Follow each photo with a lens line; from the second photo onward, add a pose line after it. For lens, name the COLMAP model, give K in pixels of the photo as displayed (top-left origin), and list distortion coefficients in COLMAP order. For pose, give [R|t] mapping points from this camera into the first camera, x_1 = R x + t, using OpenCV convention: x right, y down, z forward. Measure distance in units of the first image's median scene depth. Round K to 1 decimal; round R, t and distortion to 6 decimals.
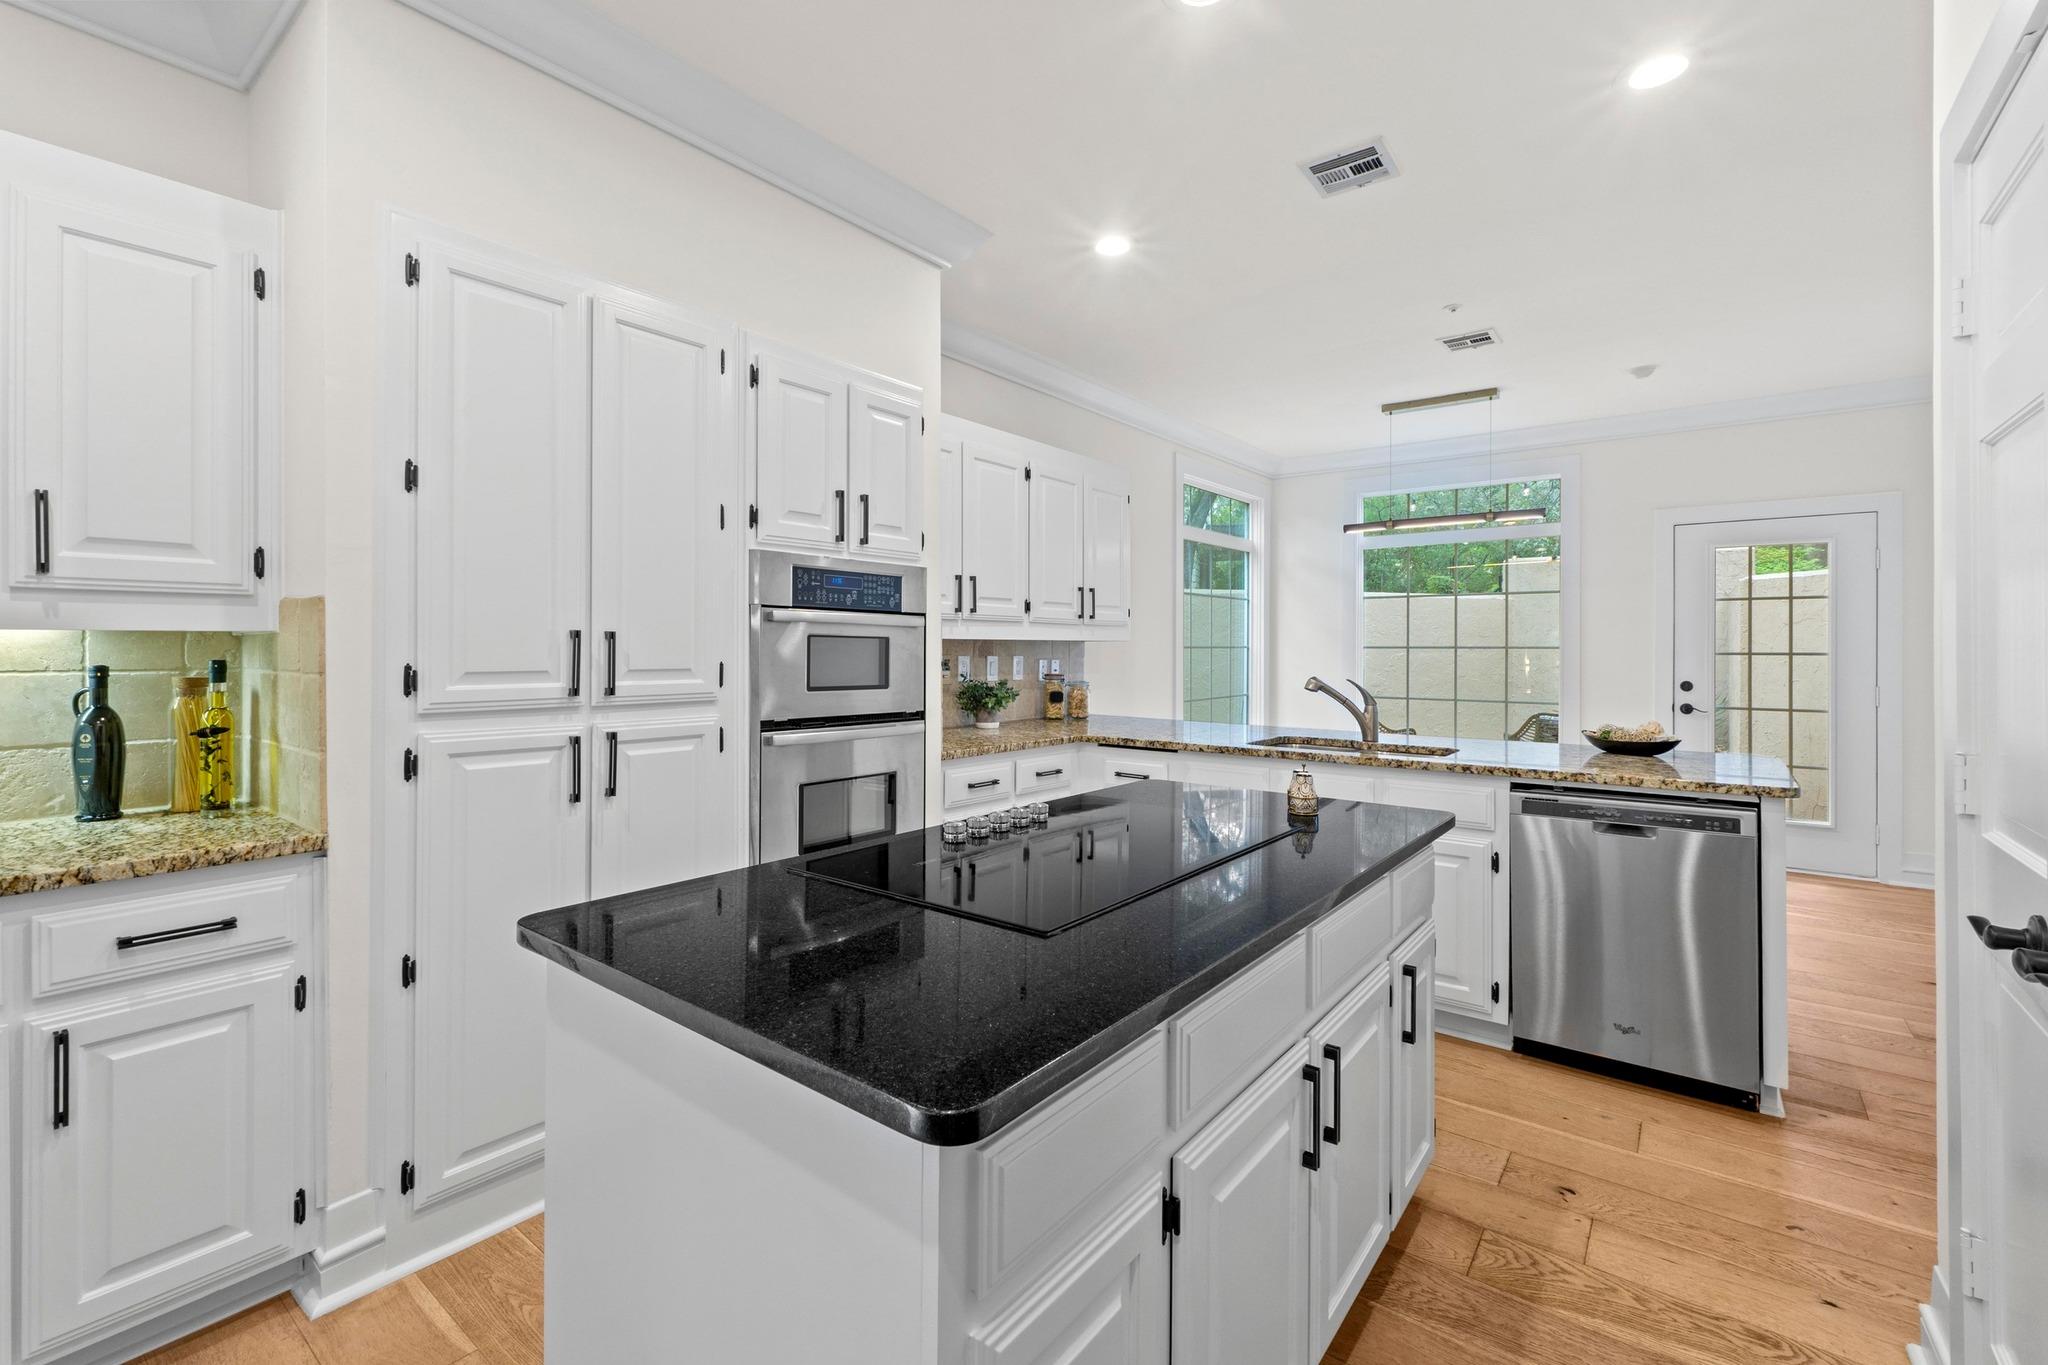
lens RADIAL K [[888.4, 0, 1020.8], [0, 888.4, 640.5], [0, 0, 1]] dist [-0.003999, -0.000320]
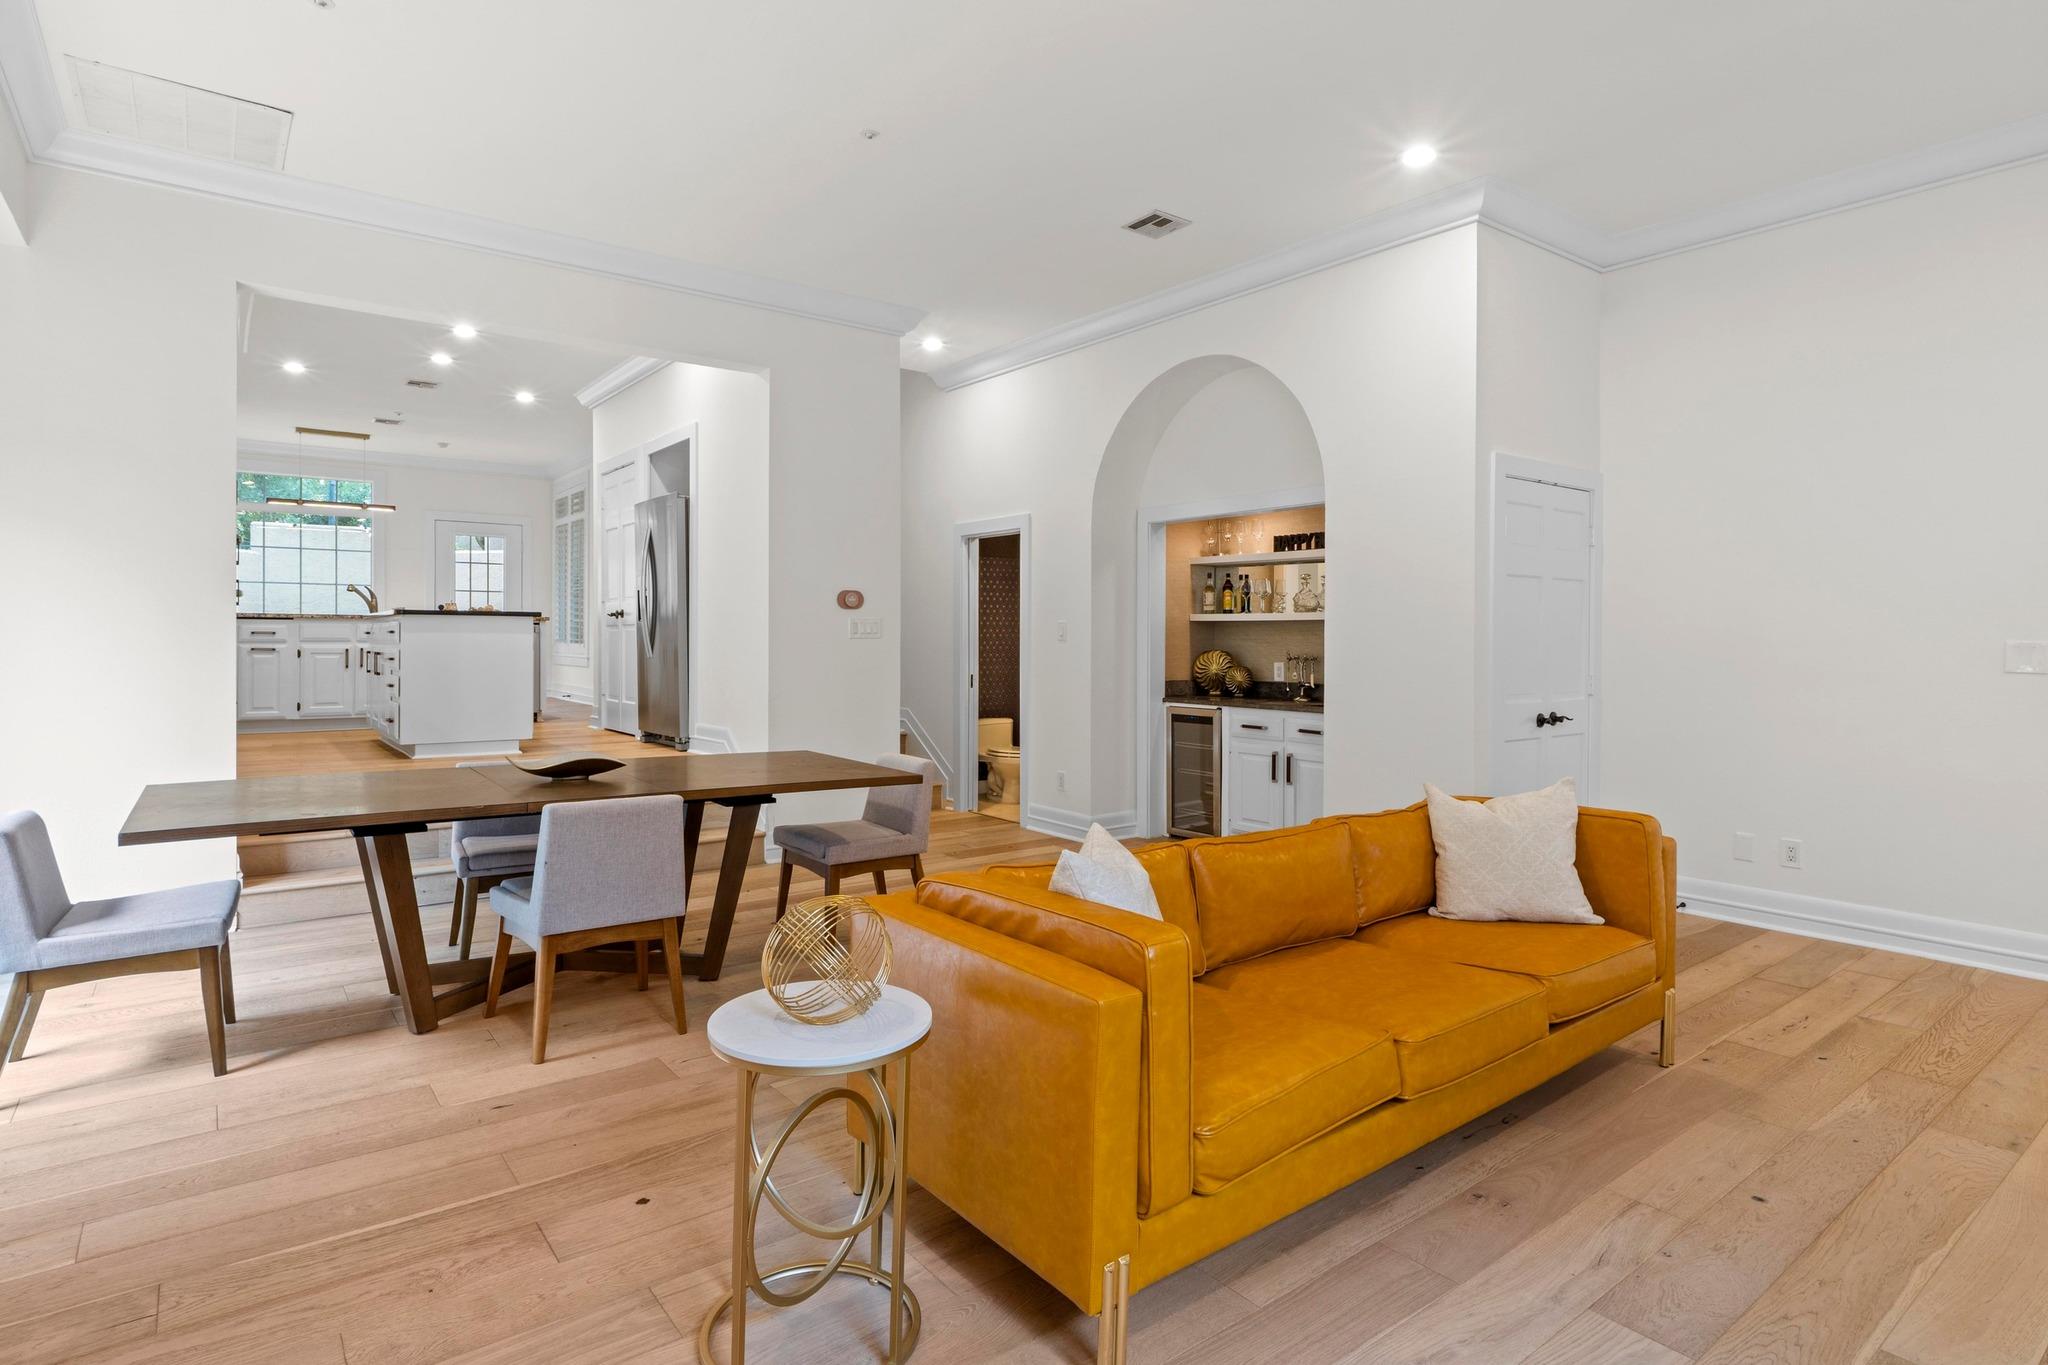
lens RADIAL K [[1063.1, 0, 1028.9], [0, 1063.1, 651.7], [0, 0, 1]] dist [-0.000290, -0.000252]
pose [[0.241884, -0.012801, 0.970221, -1.673078], [-0.013288, 0.999776, 0.016503, 0.136428], [-0.970214, -0.016884, 0.241660, -1.111676]]
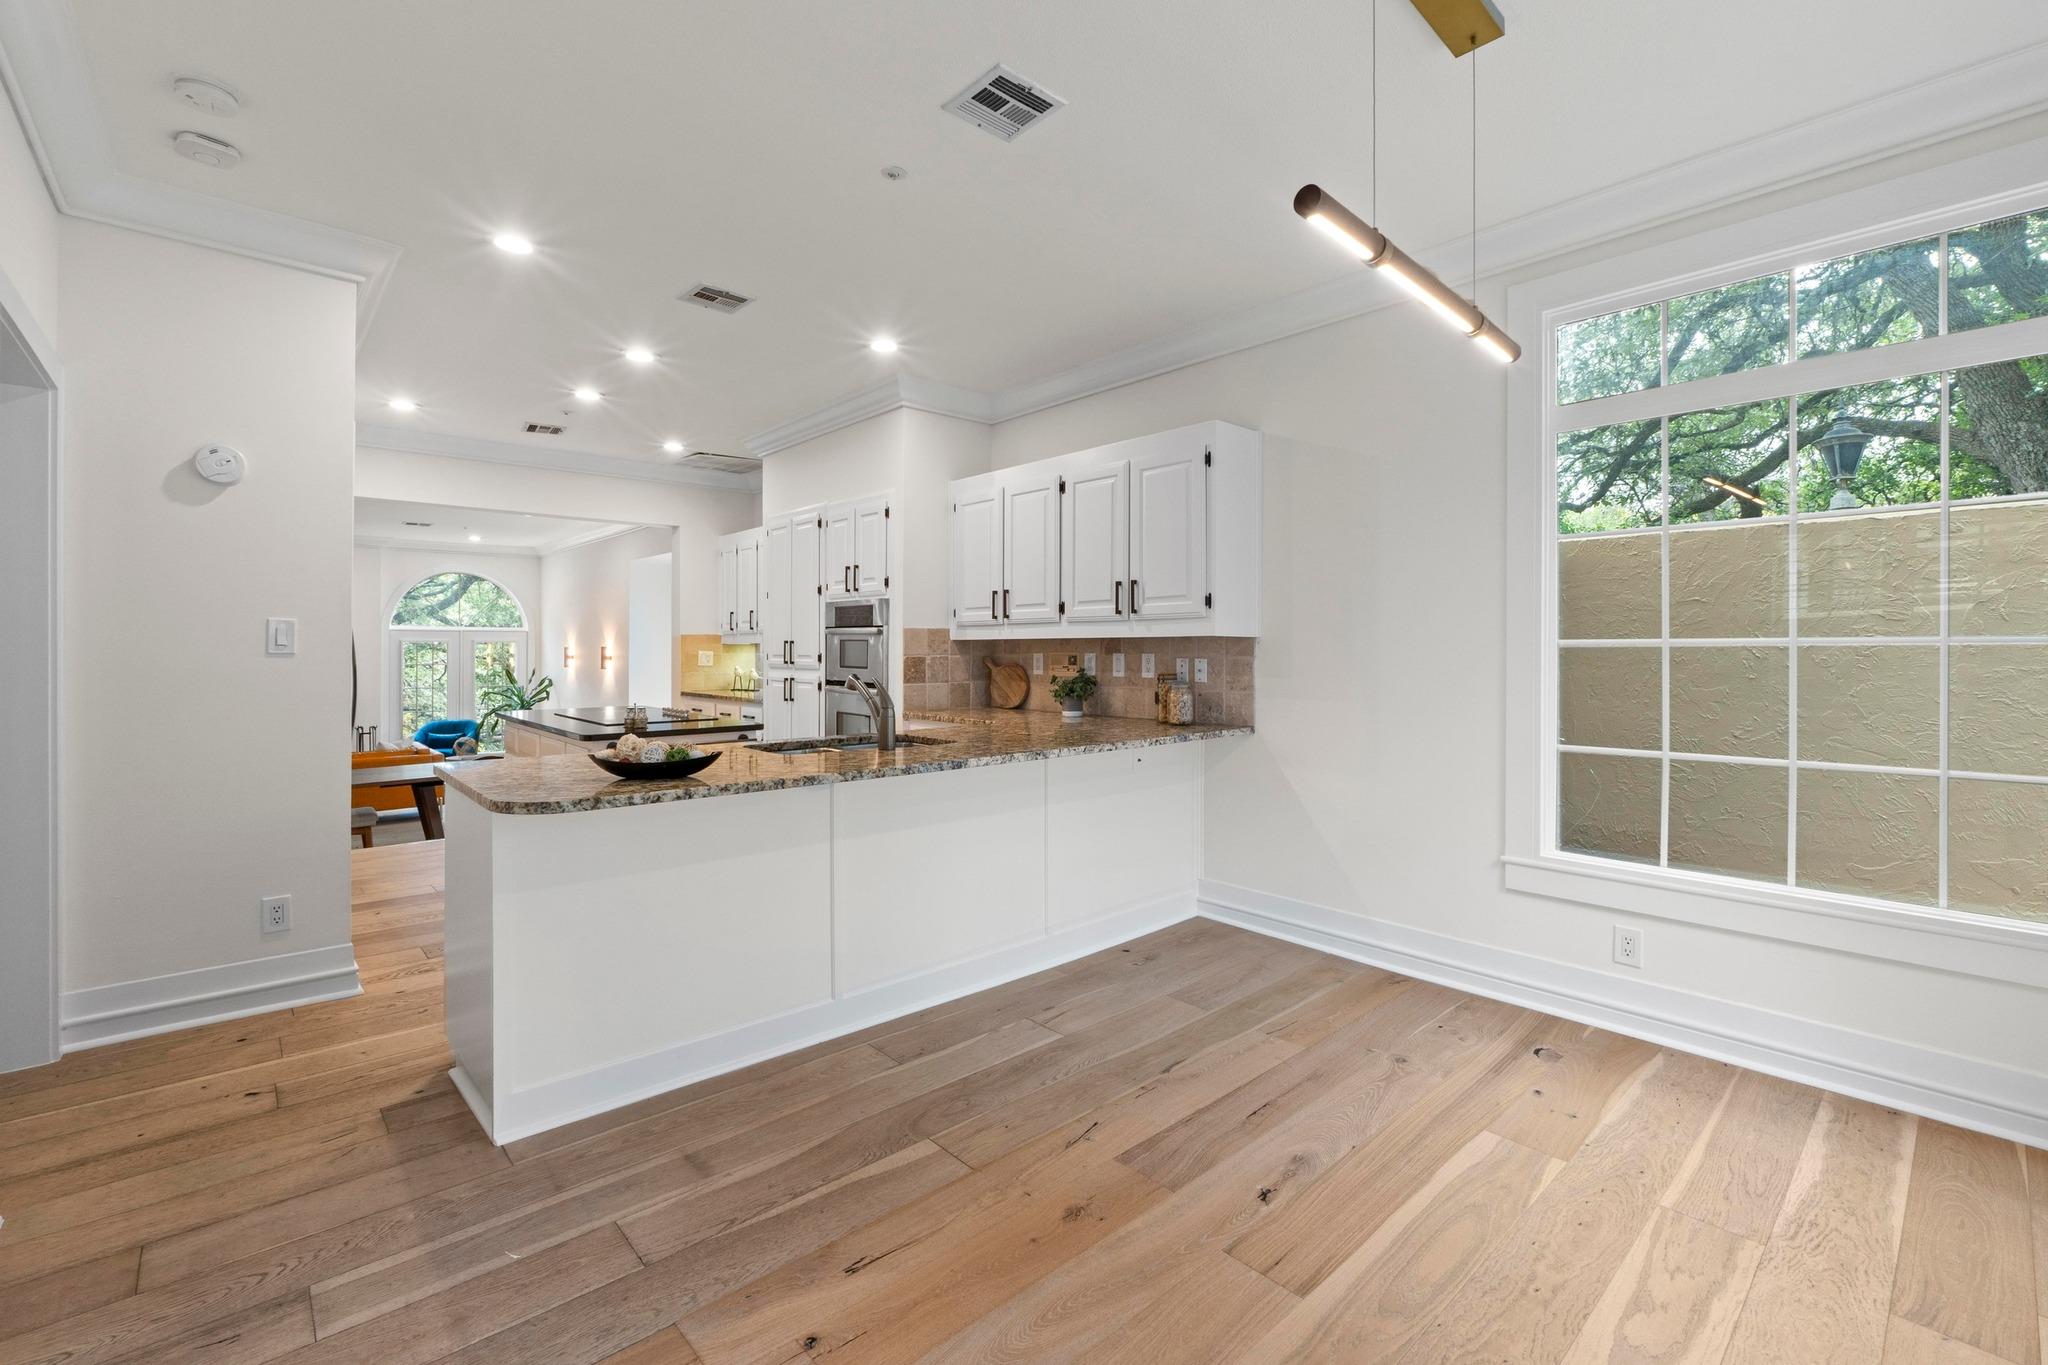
lens RADIAL K [[888.4, 0, 1020.8], [0, 888.4, 640.5], [0, 0, 1]] dist [-0.003999, -0.000320]
pose [[-0.186596, -0.003031, -0.982432, 1.246874], [0.012084, 0.999913, -0.005380, 0.007820], [0.982362, -0.012876, -0.186543, 1.312920]]
